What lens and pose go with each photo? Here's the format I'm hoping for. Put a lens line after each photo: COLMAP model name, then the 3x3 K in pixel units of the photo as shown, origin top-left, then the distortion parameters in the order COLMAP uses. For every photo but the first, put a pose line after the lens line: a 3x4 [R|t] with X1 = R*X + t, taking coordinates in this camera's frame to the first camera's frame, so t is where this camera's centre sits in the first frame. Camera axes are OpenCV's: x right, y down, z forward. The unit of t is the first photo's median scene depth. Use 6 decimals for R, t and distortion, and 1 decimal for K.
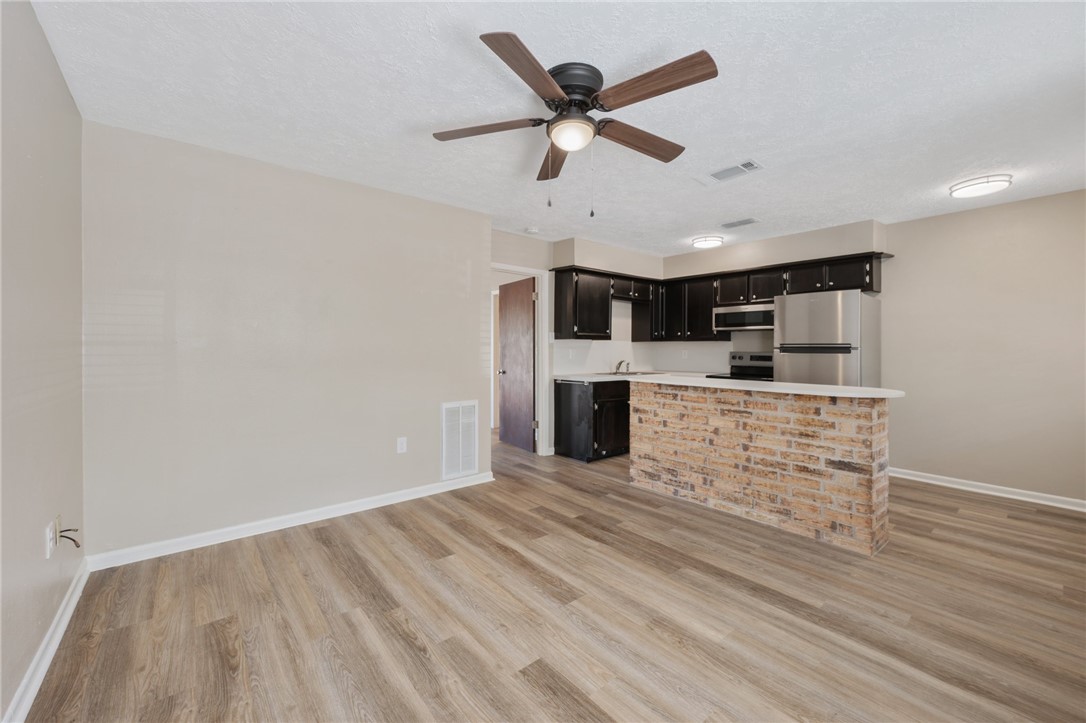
lens RADIAL K [[429.1, 0, 544.6], [0, 429.1, 356.1], [0, 0, 1]] dist [-0.000255, -0.000007]
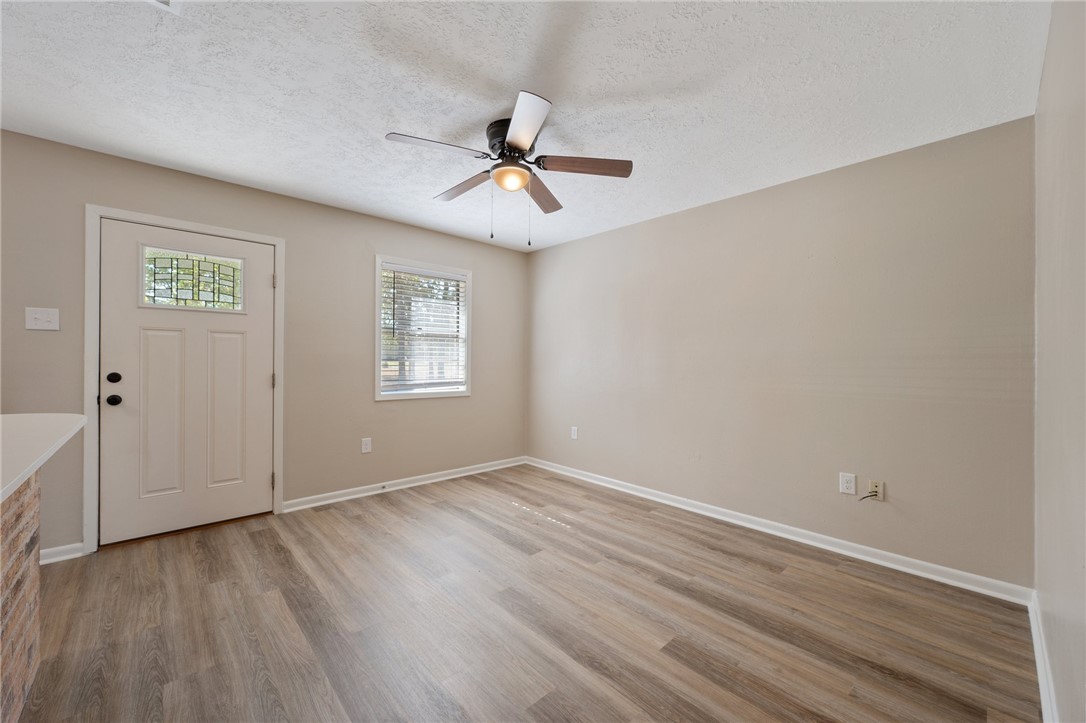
lens RADIAL K [[429.1, 0, 542.7], [0, 429.1, 360.7], [0, 0, 1]] dist [-0.000255, -0.000007]
pose [[-0.998362, -0.012629, -0.055805, 0.029947], [-0.013520, 0.999787, 0.015618, -0.019382], [0.055595, 0.016347, -0.998320, 1.852953]]
